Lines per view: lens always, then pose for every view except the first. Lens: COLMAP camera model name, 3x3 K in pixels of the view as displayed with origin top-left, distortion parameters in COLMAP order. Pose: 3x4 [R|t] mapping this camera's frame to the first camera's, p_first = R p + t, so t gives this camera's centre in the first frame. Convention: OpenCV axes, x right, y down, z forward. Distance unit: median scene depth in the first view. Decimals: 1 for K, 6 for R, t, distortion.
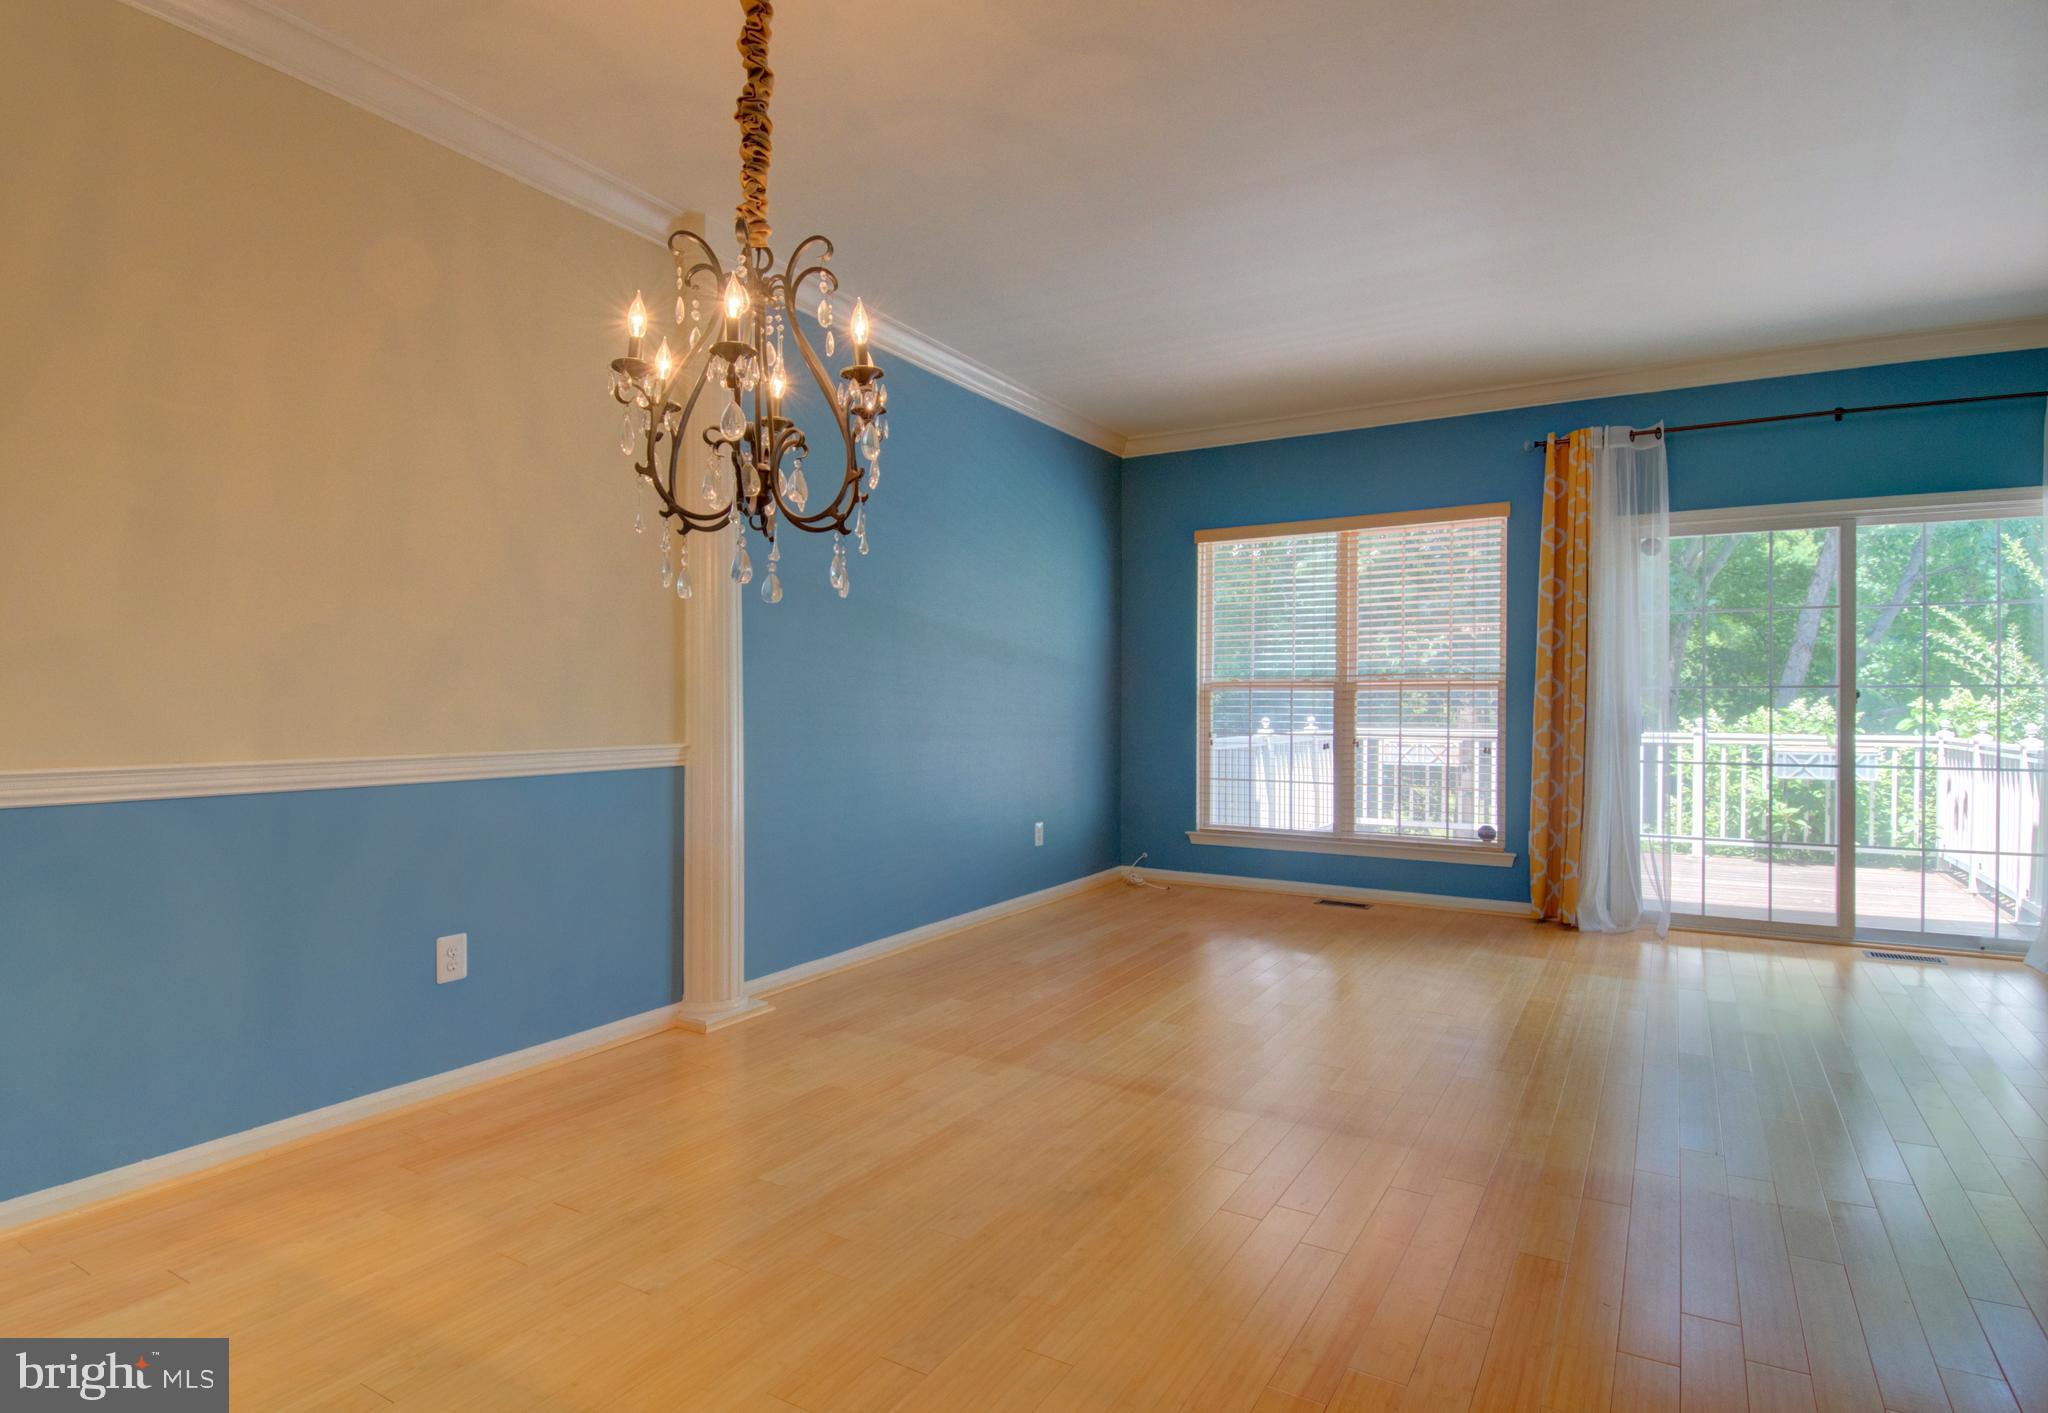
lens RADIAL K [[1096.8, 0, 1019.0], [0, 1096.8, 695.3], [0, 0, 1]] dist [0.003227, 0.000404]
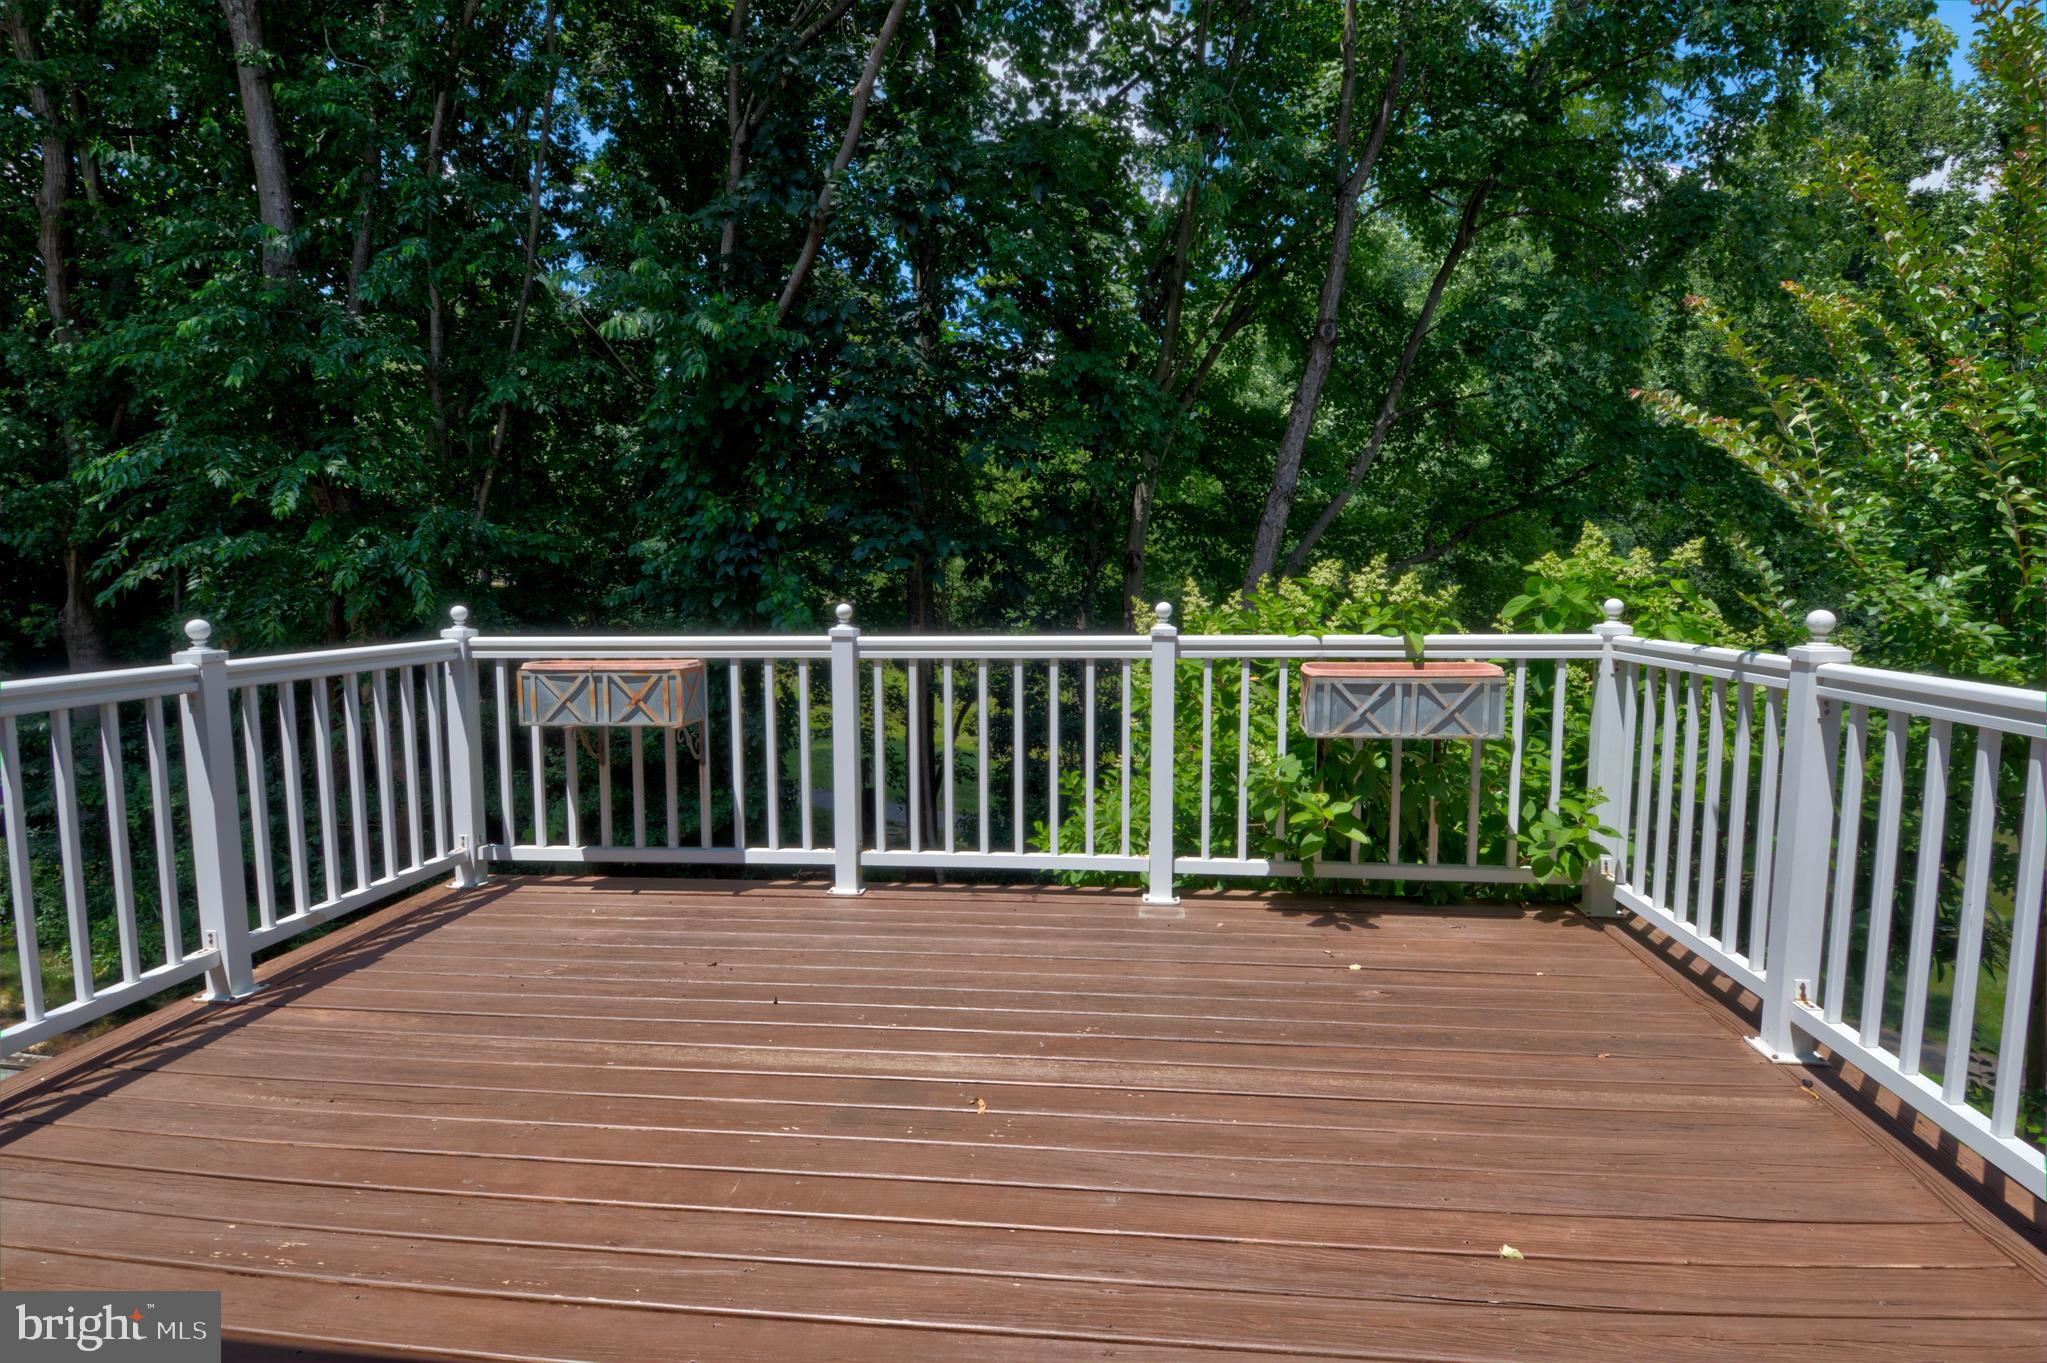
lens RADIAL K [[1078.1, 0, 1027.4], [0, 1078.1, 684.2], [0, 0, 1]] dist [-0.003980, -0.001425]
pose [[0.913967, -0.050921, 0.402581, 0.392429], [0.007200, 0.993974, 0.109379, 0.005726], [-0.405724, -0.097070, 0.908826, 0.624923]]
